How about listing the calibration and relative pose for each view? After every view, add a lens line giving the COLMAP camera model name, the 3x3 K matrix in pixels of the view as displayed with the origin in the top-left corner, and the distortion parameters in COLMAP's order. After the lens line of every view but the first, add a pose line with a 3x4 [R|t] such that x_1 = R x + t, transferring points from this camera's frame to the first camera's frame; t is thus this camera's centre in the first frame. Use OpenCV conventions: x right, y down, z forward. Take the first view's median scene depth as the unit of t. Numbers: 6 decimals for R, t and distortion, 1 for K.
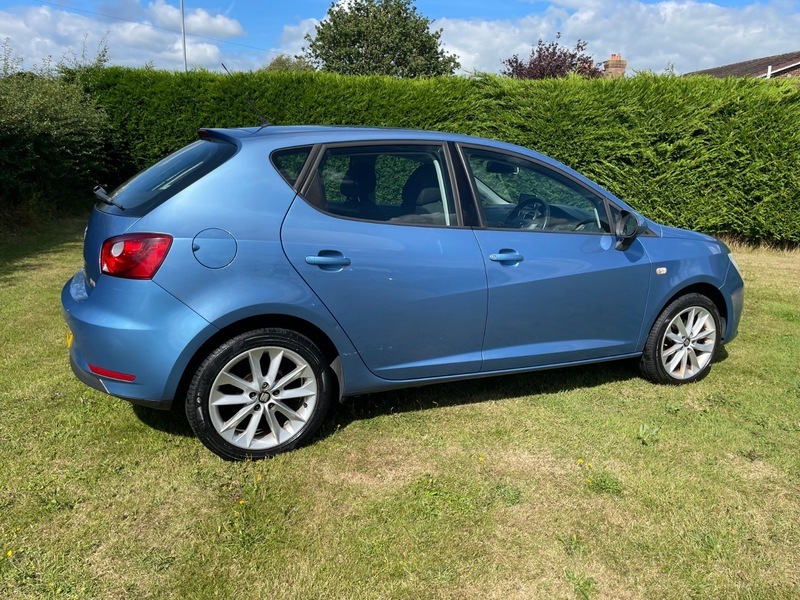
lens RADIAL K [[612.5, 0, 400.0], [0, 612.5, 300.0], [0, 0, 1]] dist [0.071542, -0.088401]
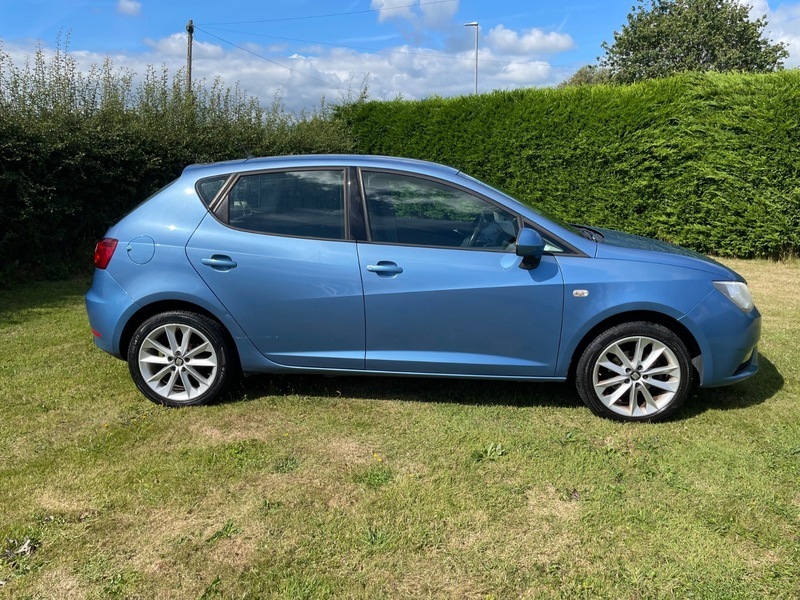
lens RADIAL K [[612.5, 0, 400.0], [0, 612.5, 300.0], [0, 0, 1]] dist [0.071542, -0.088401]
pose [[0.860250, 0.075291, -0.504284, 0.616359], [-0.083951, 0.996454, 0.005563, -0.017703], [0.502914, 0.037550, 0.863520, 0.051374]]
